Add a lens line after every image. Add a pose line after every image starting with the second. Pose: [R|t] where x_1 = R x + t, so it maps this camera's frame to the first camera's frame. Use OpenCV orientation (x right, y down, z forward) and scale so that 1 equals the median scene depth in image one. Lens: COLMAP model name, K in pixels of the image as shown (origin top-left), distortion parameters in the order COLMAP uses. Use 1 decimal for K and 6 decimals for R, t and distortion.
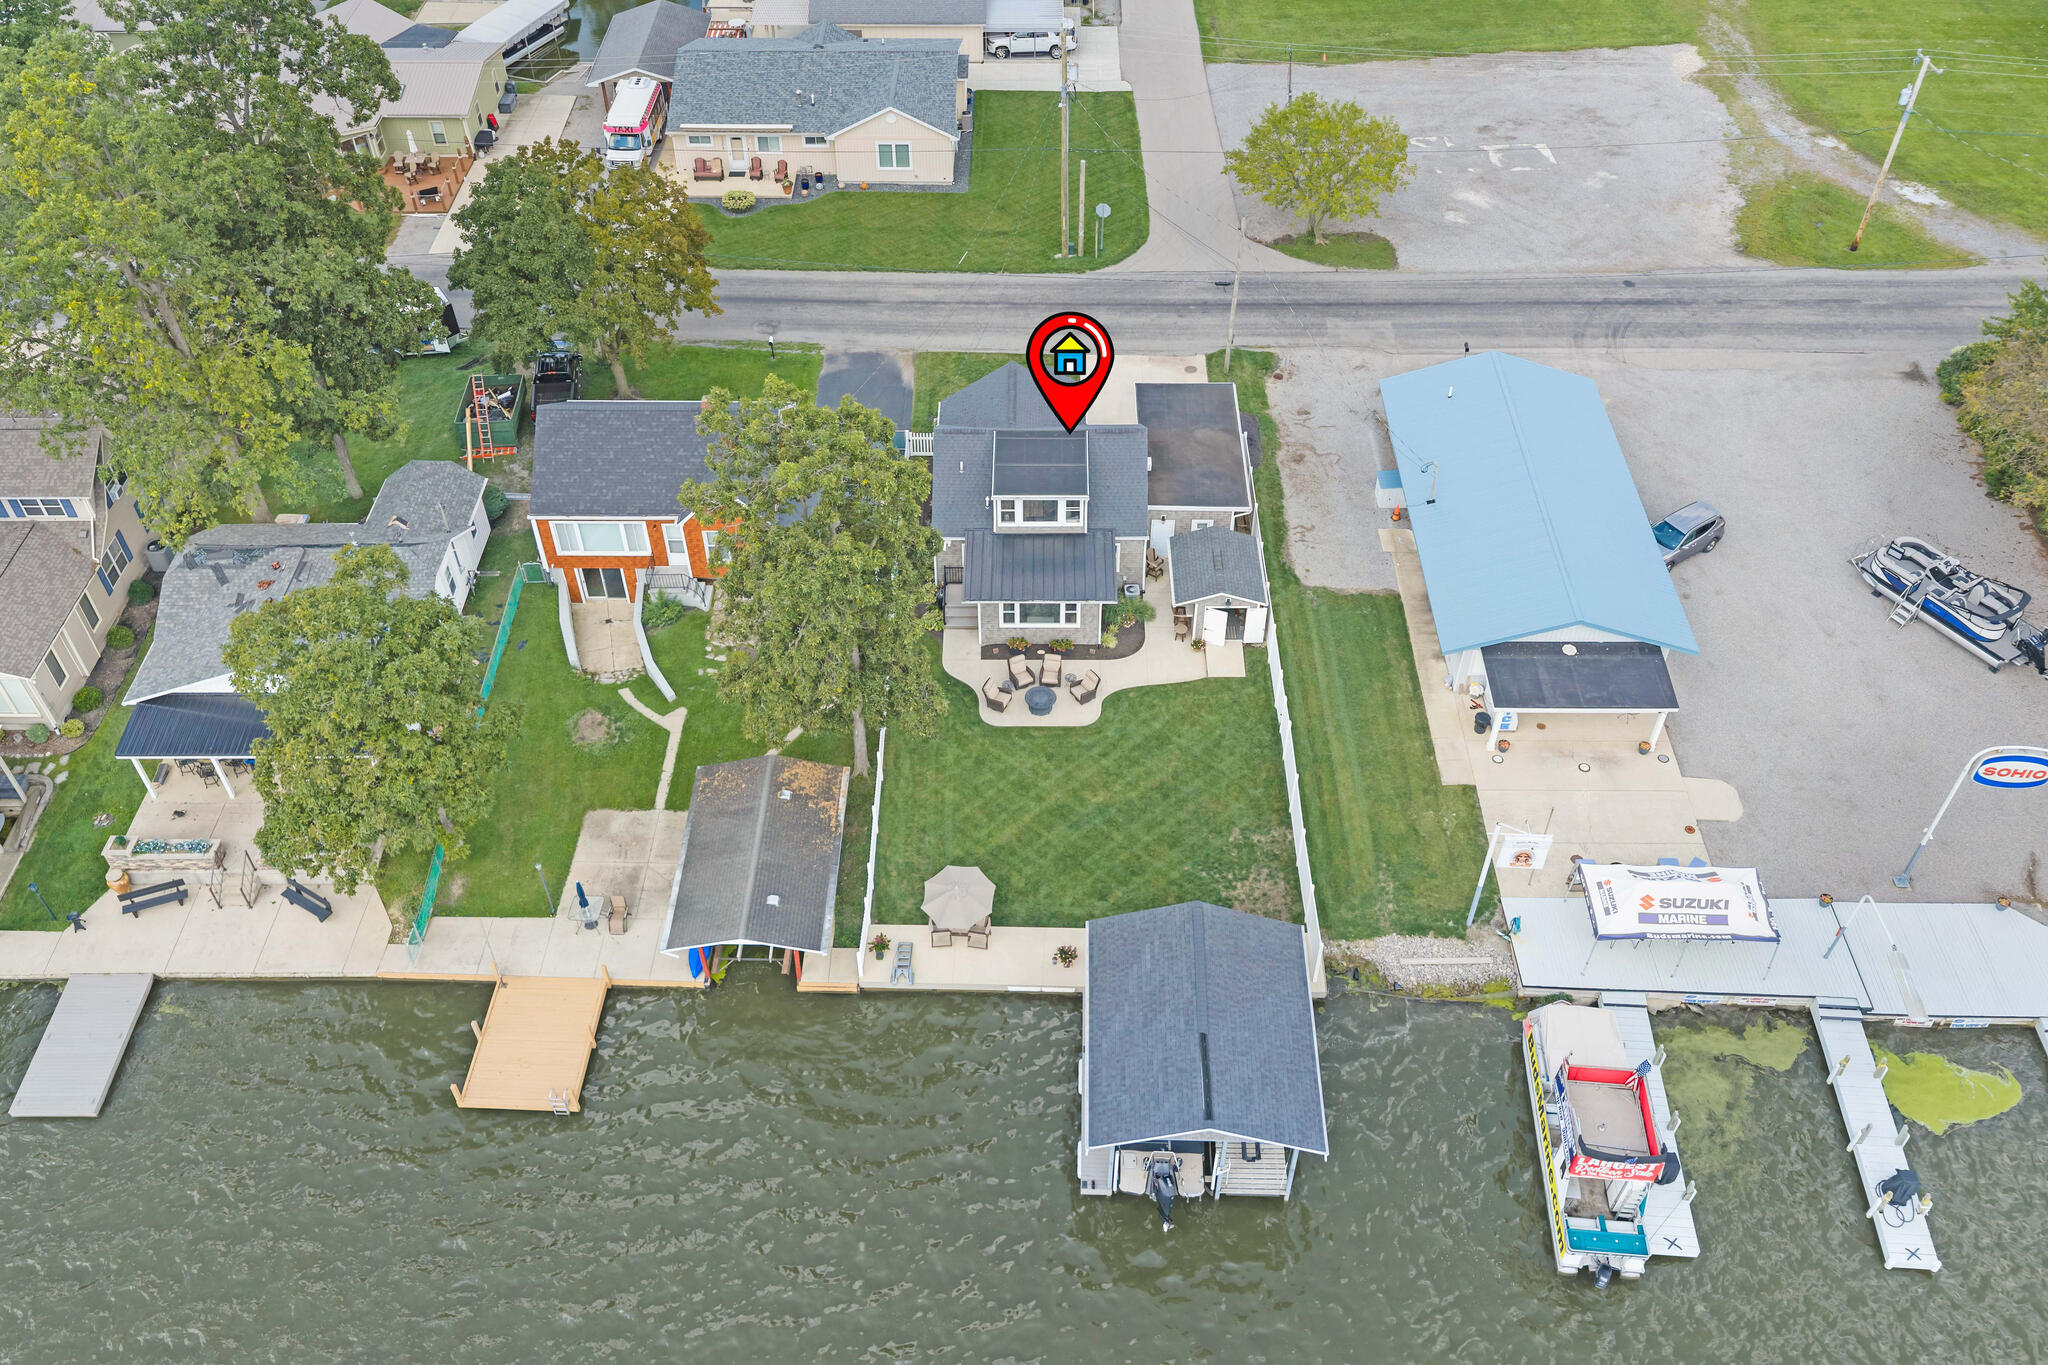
lens RADIAL K [[1678.3, 0, 1024.0], [0, 1678.3, 682.5], [0, 0, 1]] dist [0.014934, -0.004094]
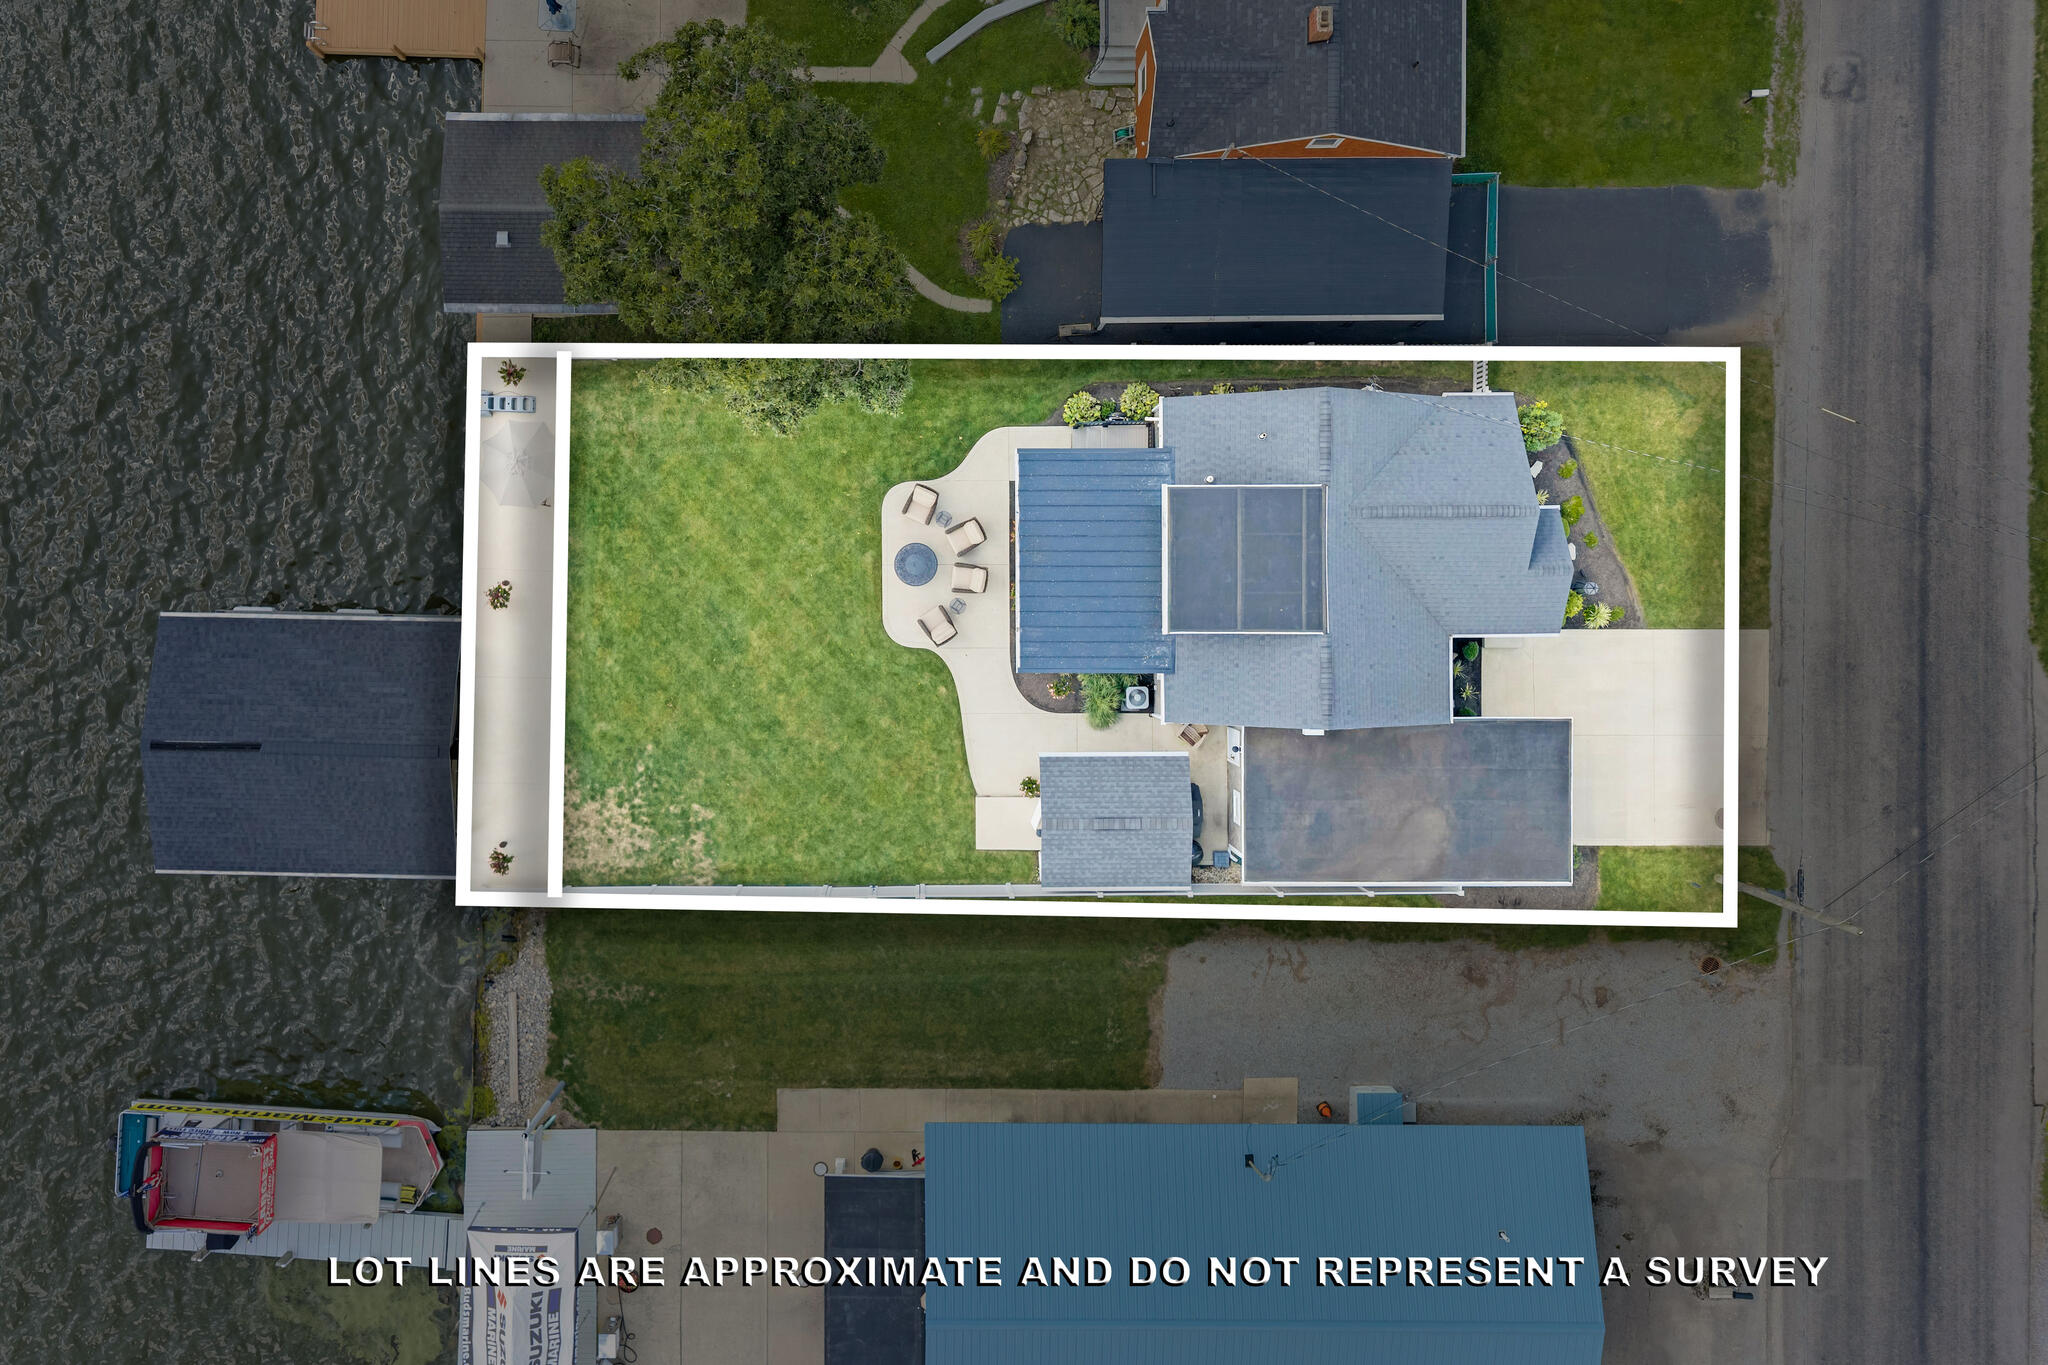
lens RADIAL K [[1678.3, 0, 1024.0], [0, 1678.3, 682.5], [0, 0, 1]] dist [0.014934, -0.004094]
pose [[0.006808, 0.999967, 0.004447, 0.058327], [-0.711975, 0.001725, 0.702202, -0.535848], [0.702171, -0.007947, 0.711964, 0.511743]]
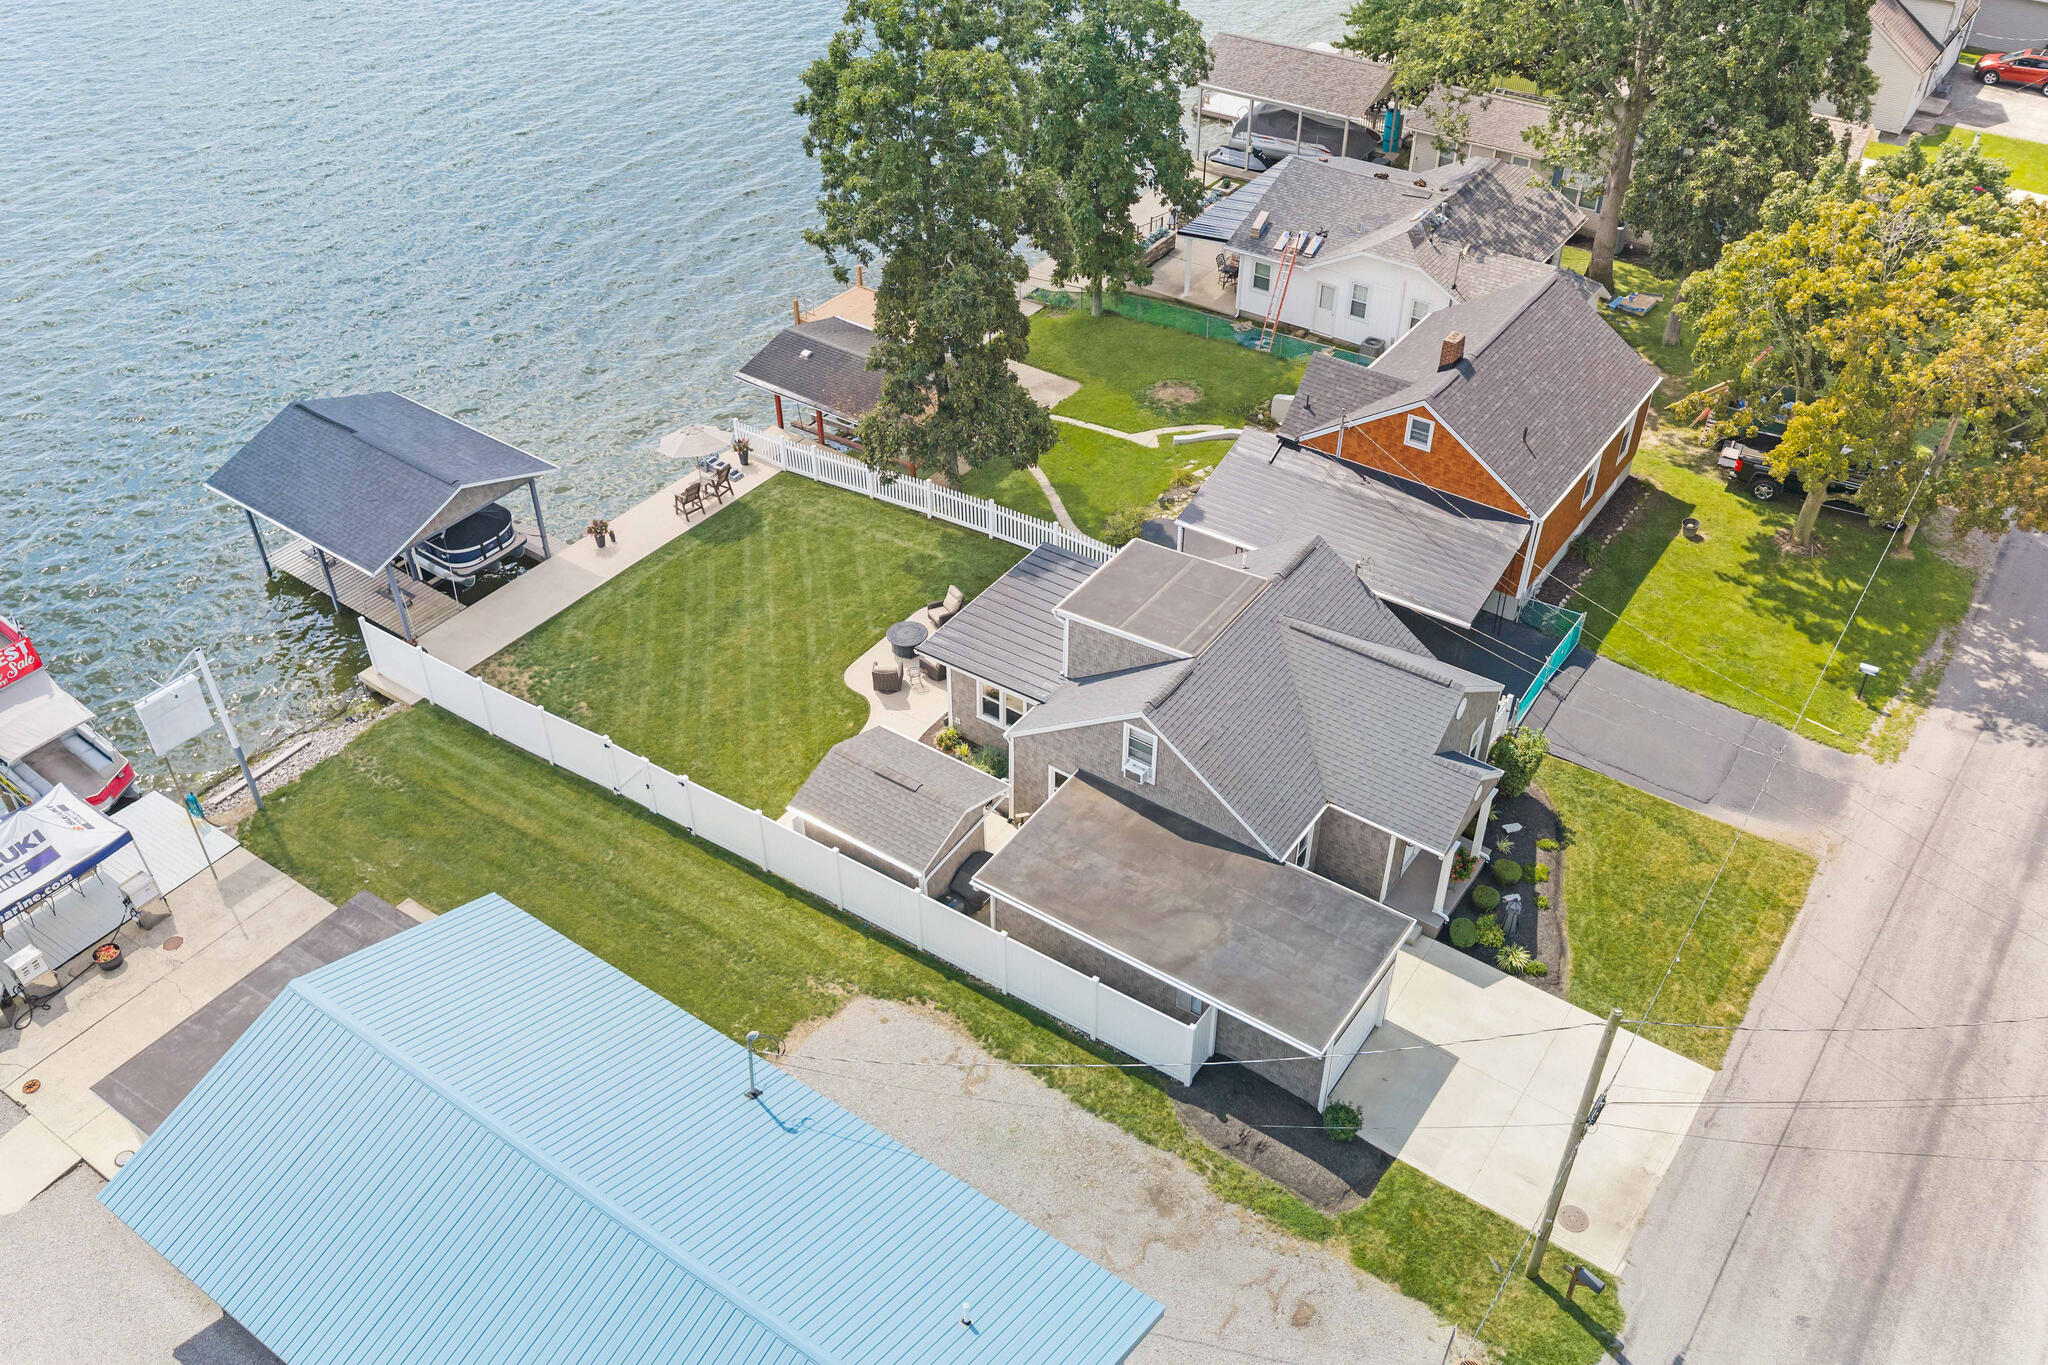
lens RADIAL K [[1690.6, 0, 1024.0], [0, 1690.6, 682.5], [0, 0, 1]] dist [0.005977, -0.005895]
pose [[-0.569273, 0.527195, -0.630867, 0.470605], [-0.577287, 0.290033, 0.763296, -0.594224], [0.585378, 0.798715, 0.139235, 0.941236]]
